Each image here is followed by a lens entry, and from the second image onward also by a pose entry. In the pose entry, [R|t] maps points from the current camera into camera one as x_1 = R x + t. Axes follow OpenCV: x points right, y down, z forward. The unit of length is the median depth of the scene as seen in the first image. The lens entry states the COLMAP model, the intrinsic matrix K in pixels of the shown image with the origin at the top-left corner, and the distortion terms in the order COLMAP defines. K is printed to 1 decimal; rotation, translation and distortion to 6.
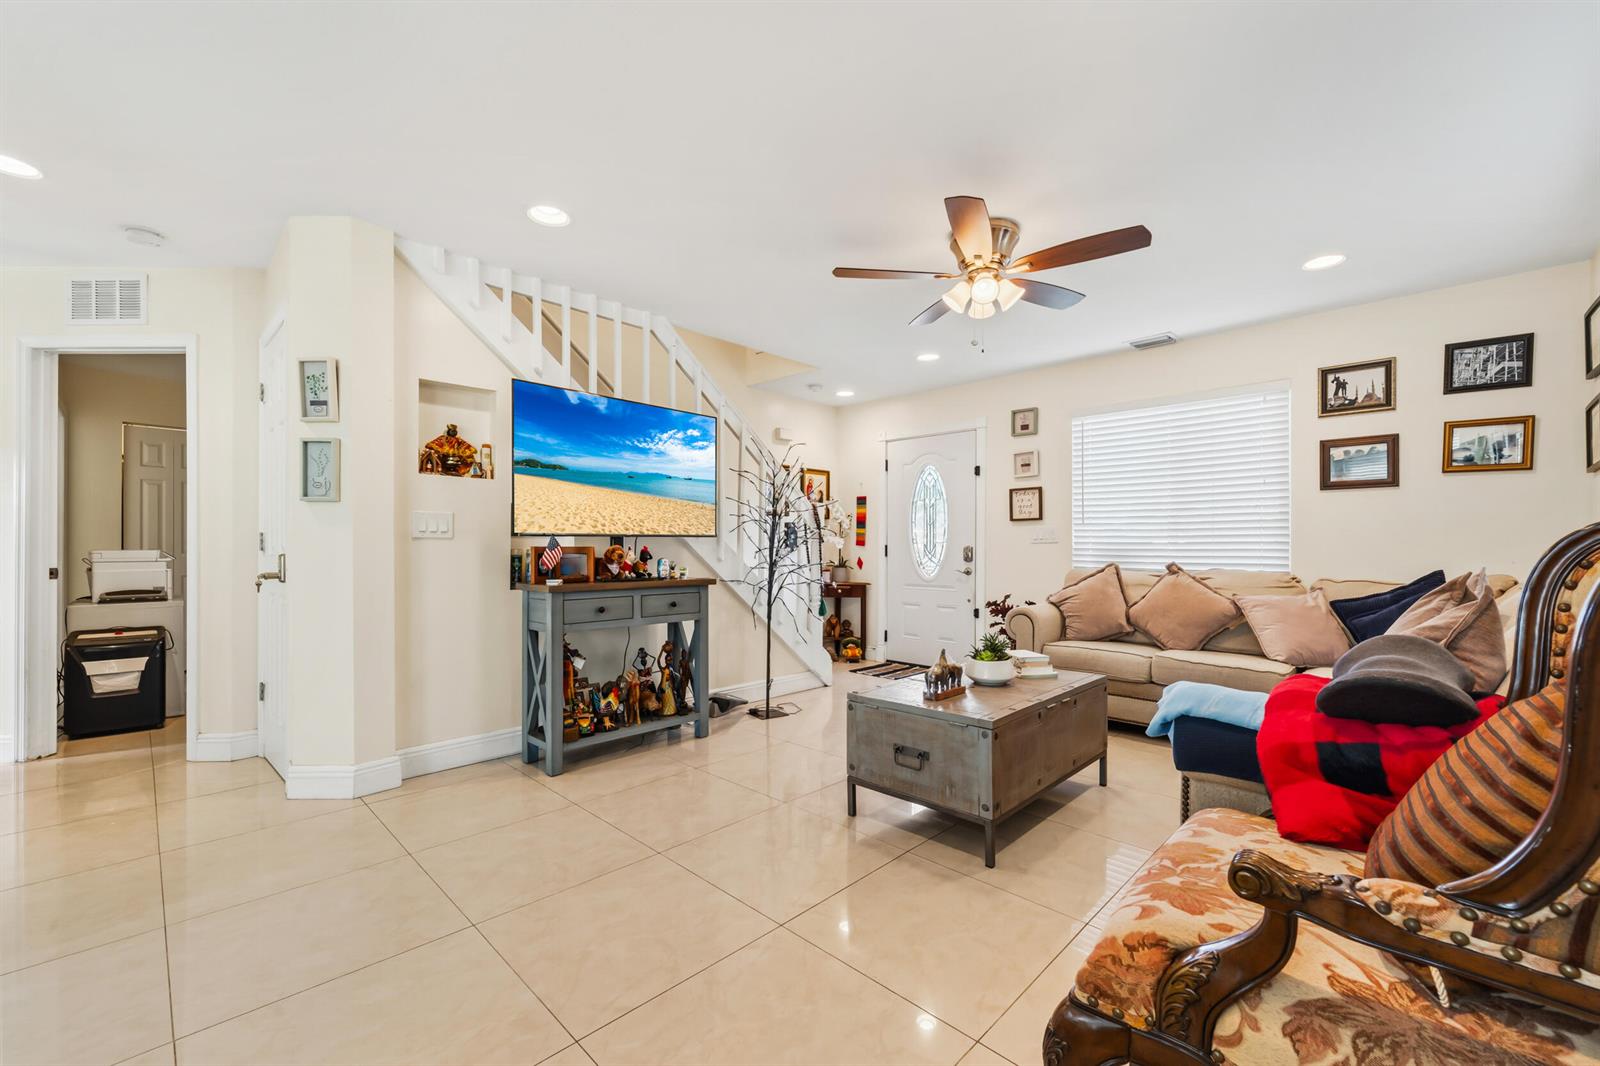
lens RADIAL K [[654.8, 0, 792.0], [0, 654.8, 545.5], [0, 0, 1]] dist [0.002850, -0.000774]
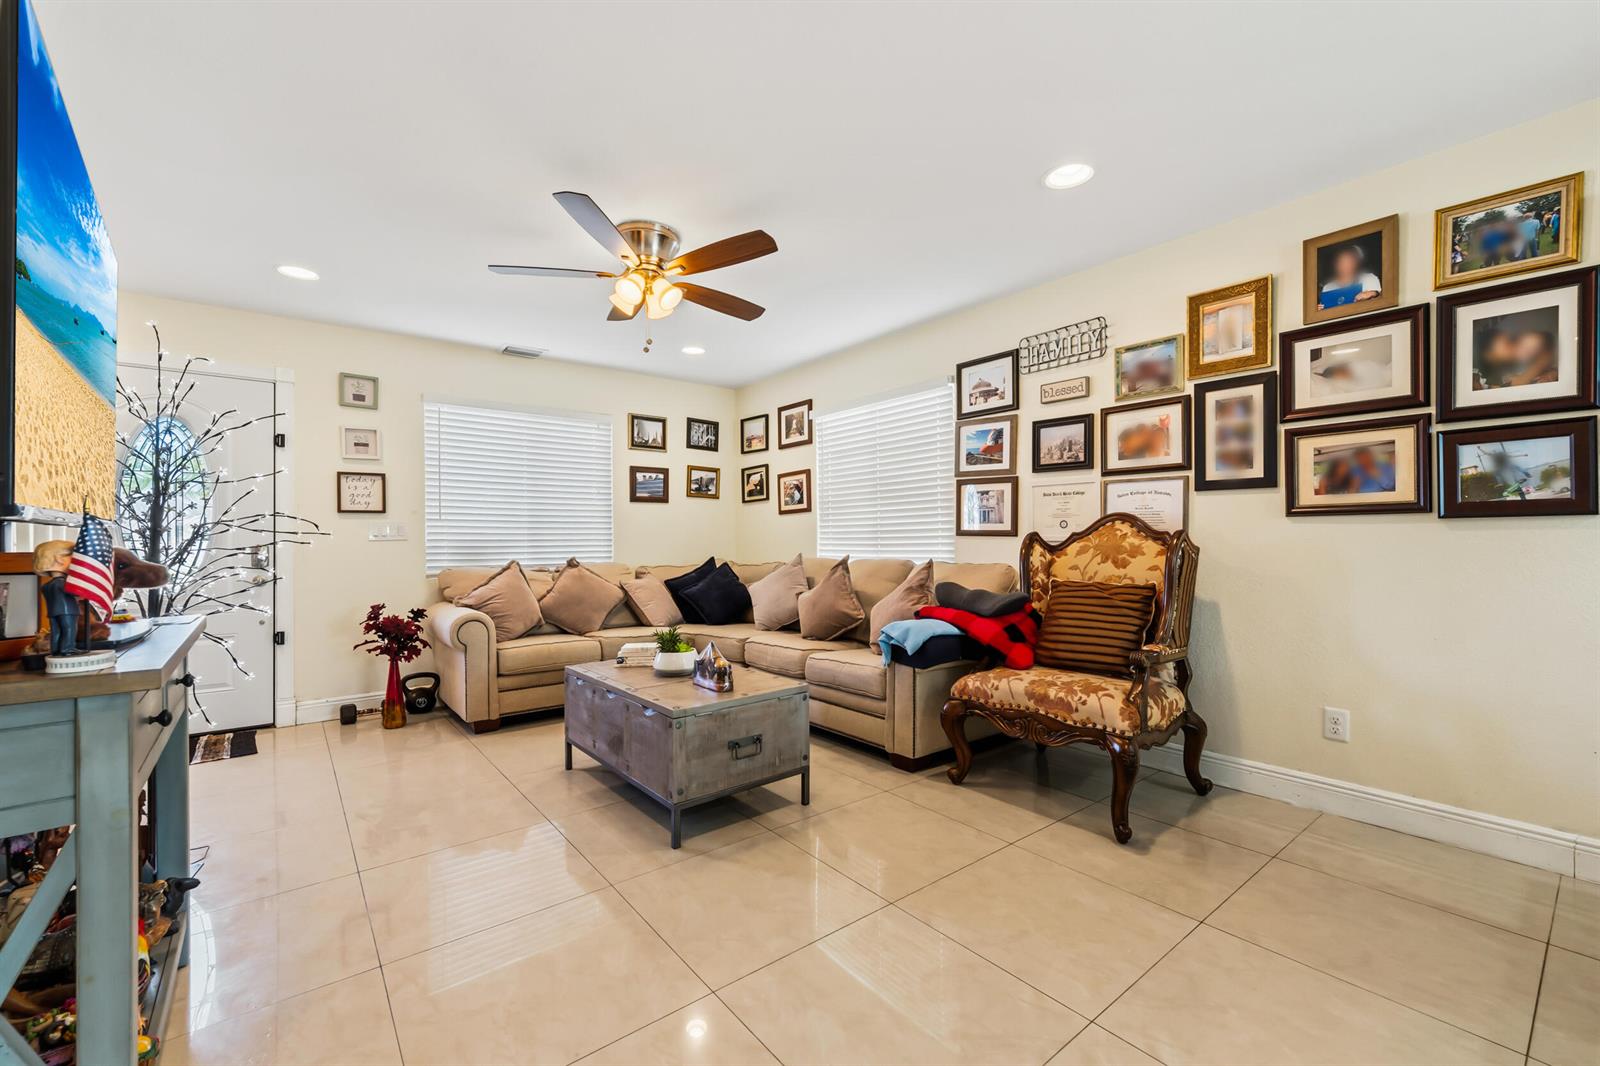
lens RADIAL K [[654.8, 0, 798.0], [0, 654.8, 538.7], [0, 0, 1]] dist [0.002850, -0.000774]
pose [[0.116057, 0.001843, 0.993241, -0.522866], [0.005138, 0.999984, -0.002456, -0.001867], [-0.993229, 0.005388, 0.116046, 0.496503]]
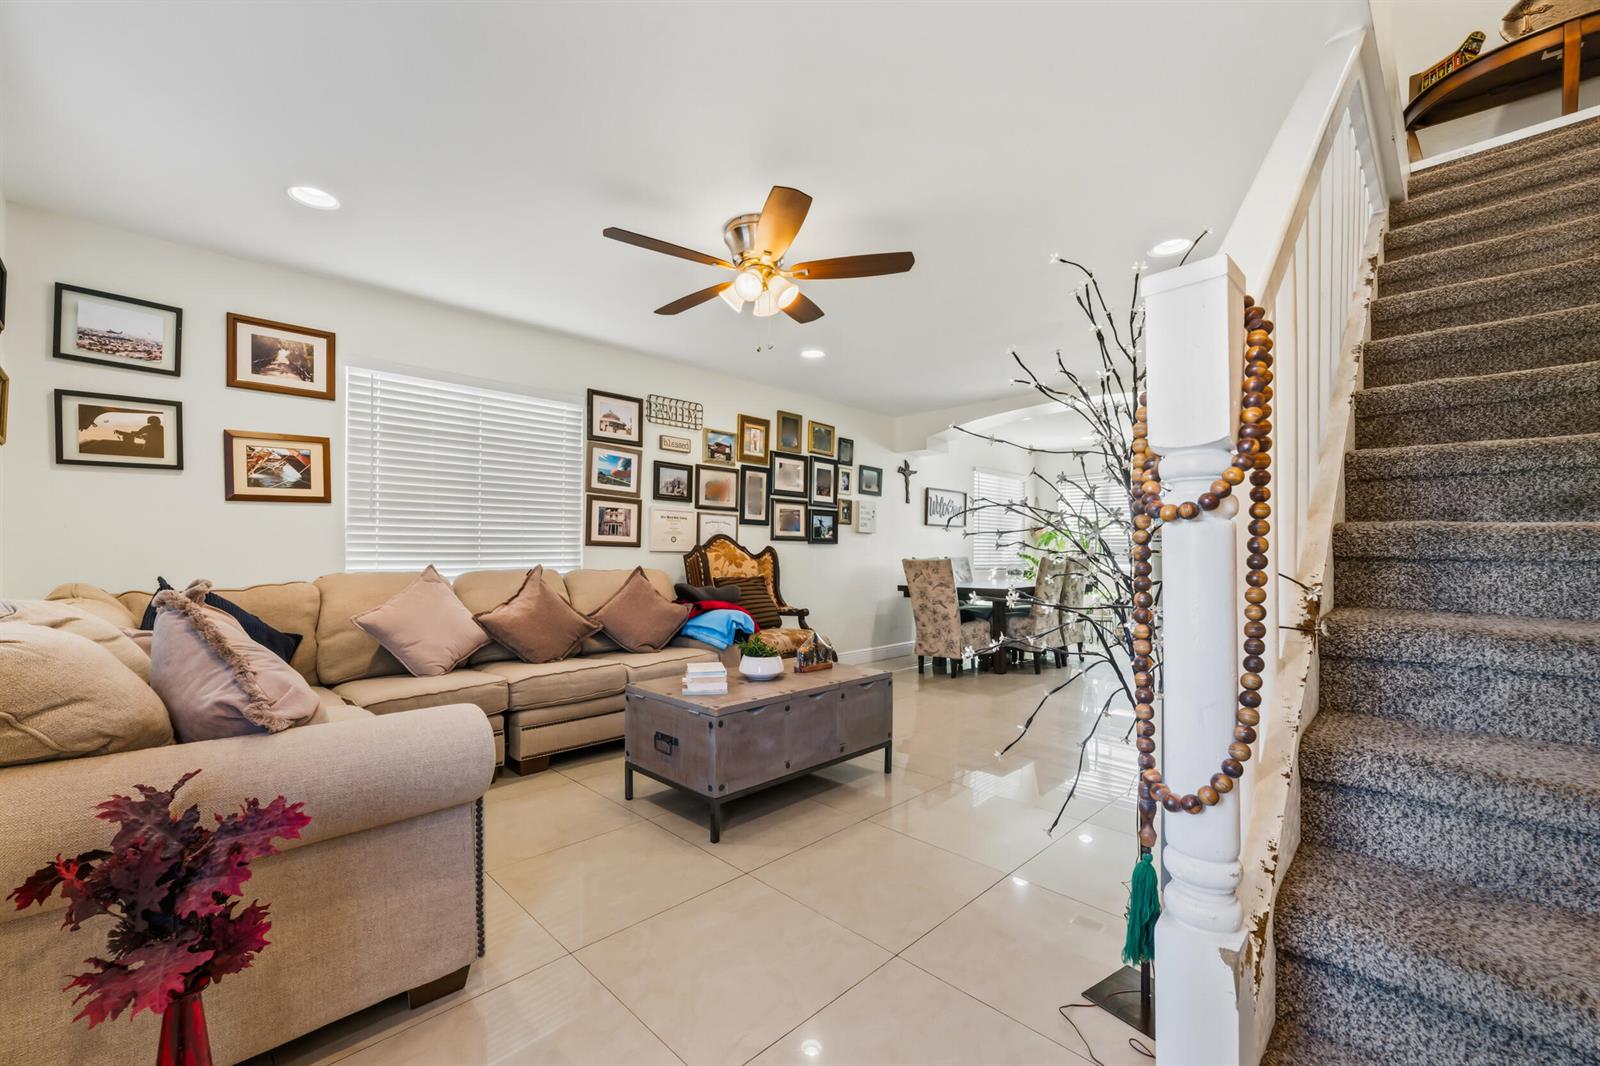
lens RADIAL K [[654.8, 0, 803.6], [0, 654.8, 546.5], [0, 0, 1]] dist [0.002850, -0.000774]
pose [[-0.999918, -0.012679, 0.001568, 0.164690], [-0.012684, 0.999915, -0.002869, -0.007405], [-0.001532, -0.002888, -0.999995, 1.506810]]
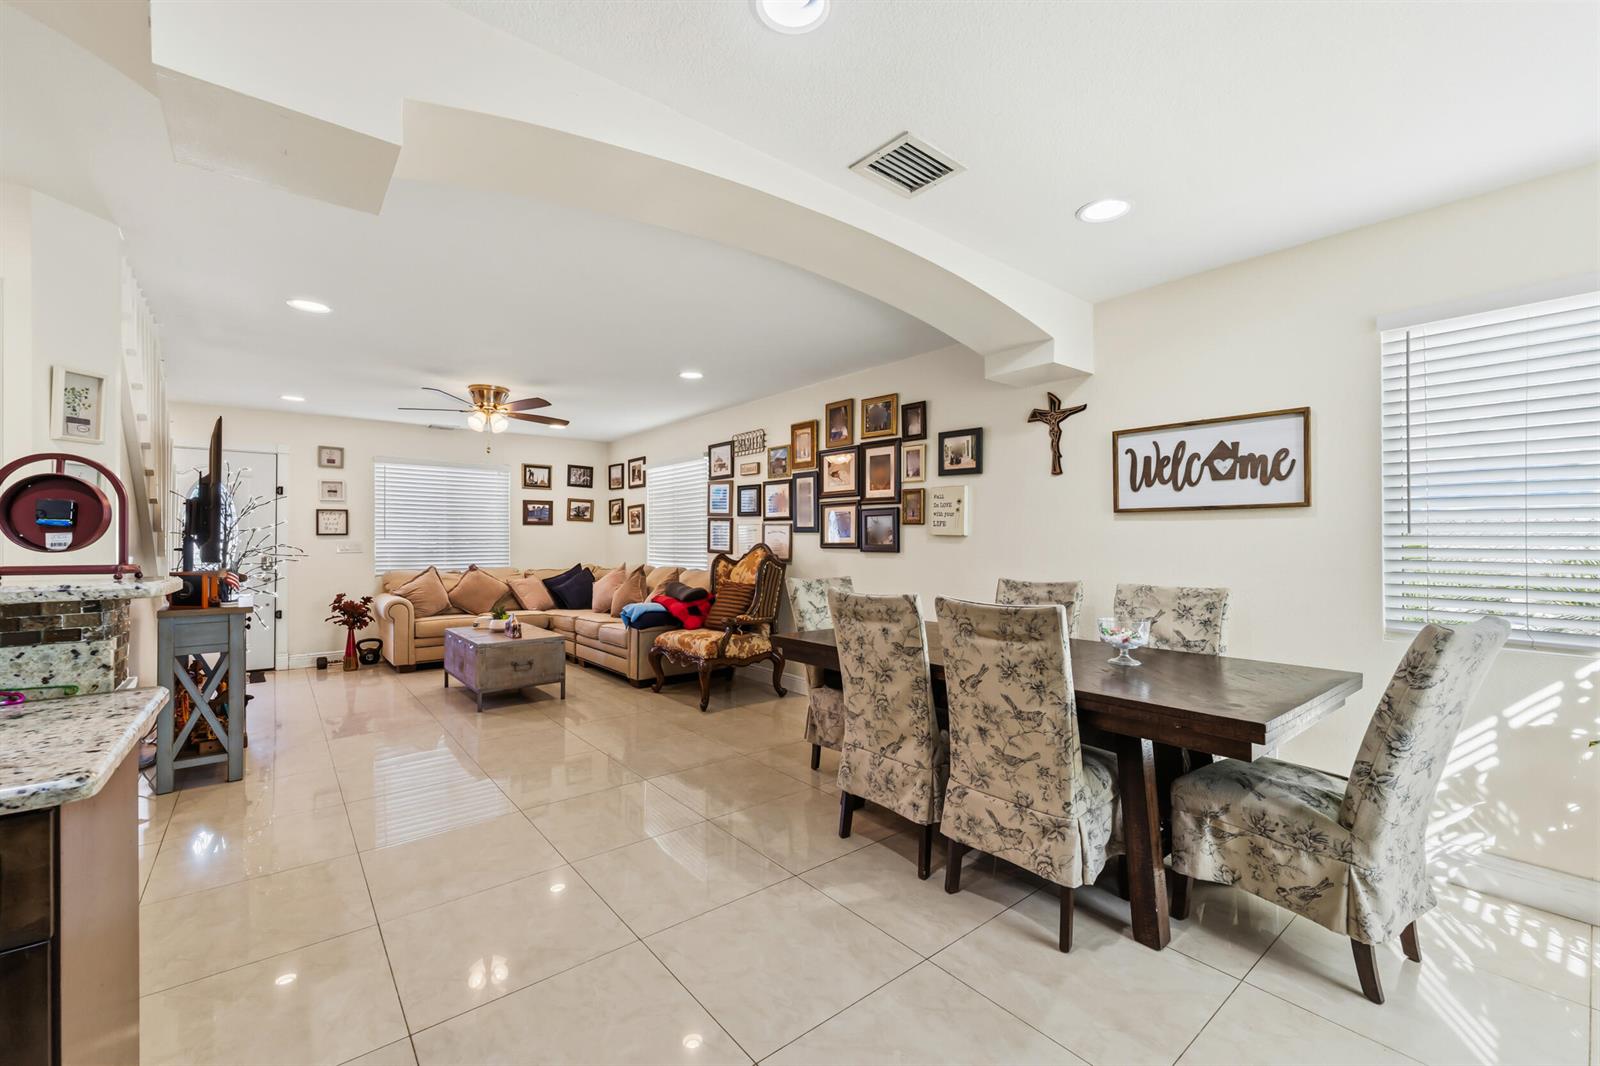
lens RADIAL K [[654.8, 0, 801.0], [0, 654.8, 534.6], [0, 0, 1]] dist [0.002850, -0.000774]
pose [[0.102098, 0.006509, 0.994753, -1.091619], [-0.001467, 0.999978, -0.006393, -0.043596], [-0.994773, -0.000806, 0.102106, -0.039883]]
